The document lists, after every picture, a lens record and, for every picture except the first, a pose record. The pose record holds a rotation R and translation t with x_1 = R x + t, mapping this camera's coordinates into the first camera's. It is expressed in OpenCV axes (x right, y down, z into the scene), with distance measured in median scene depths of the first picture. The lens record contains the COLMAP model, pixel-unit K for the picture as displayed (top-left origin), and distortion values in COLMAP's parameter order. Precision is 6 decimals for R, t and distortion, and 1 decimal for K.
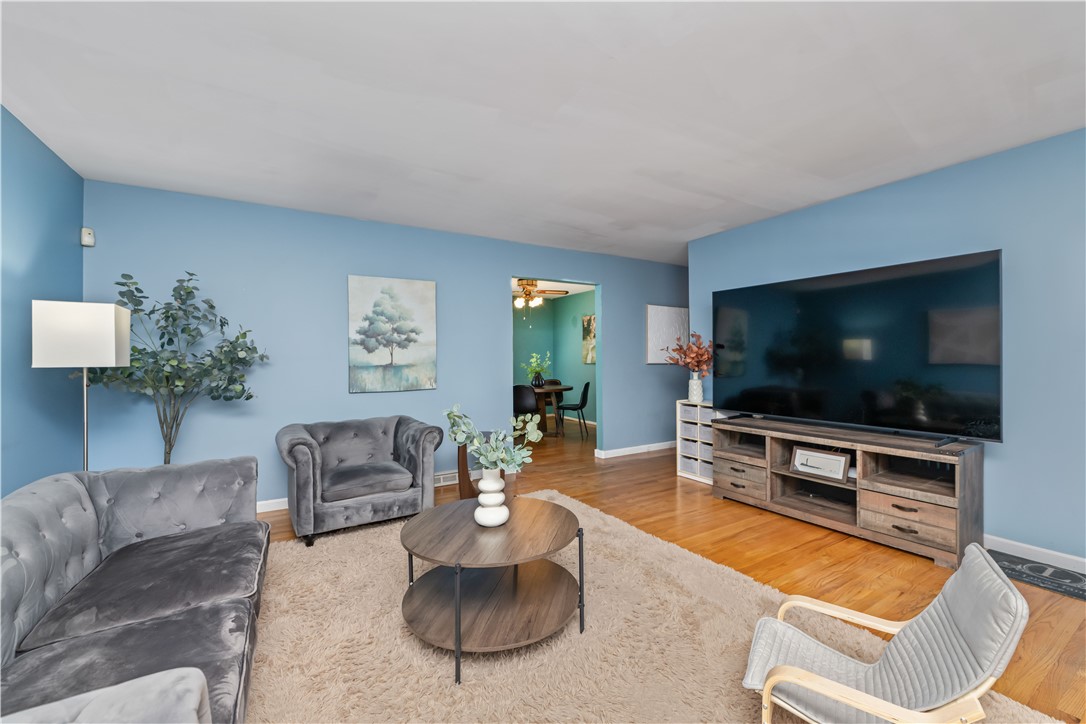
lens RADIAL K [[440.8, 0, 546.7], [0, 440.8, 356.0], [0, 0, 1]] dist [-0.002269, -0.000398]
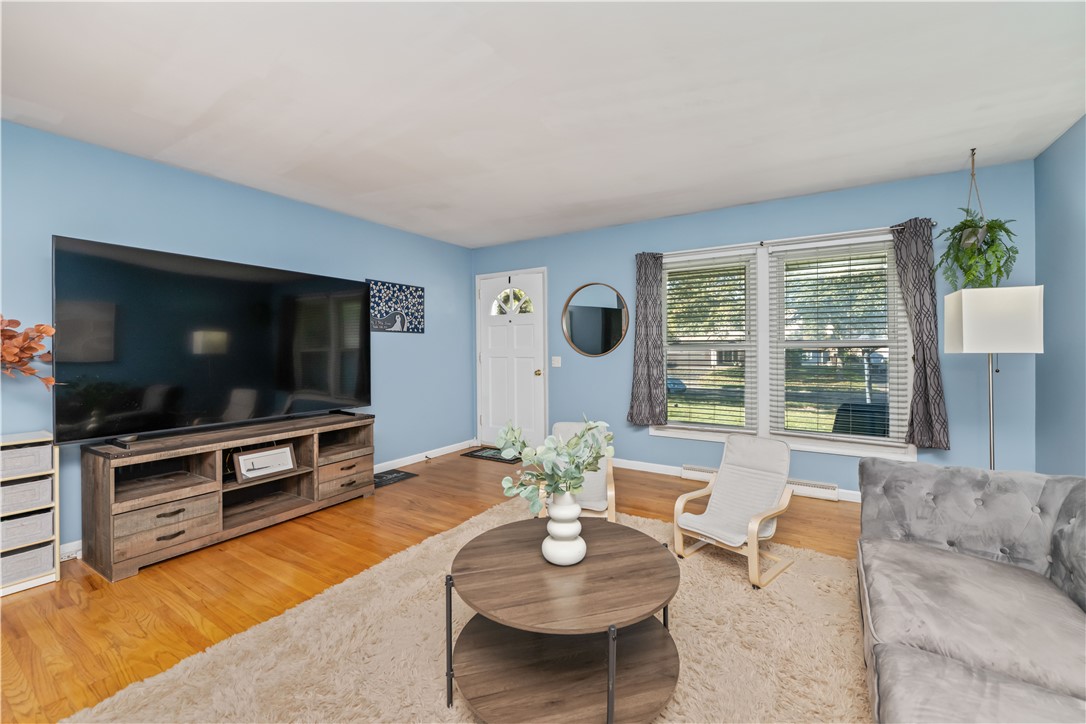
lens RADIAL K [[440.8, 0, 546.2], [0, 440.8, 356.7], [0, 0, 1]] dist [-0.002269, -0.000398]
pose [[-0.443866, 0.001301, 0.896092, -0.510387], [0.009629, 0.999948, 0.003317, 0.017665], [-0.896042, 0.010101, -0.443855, 0.881426]]
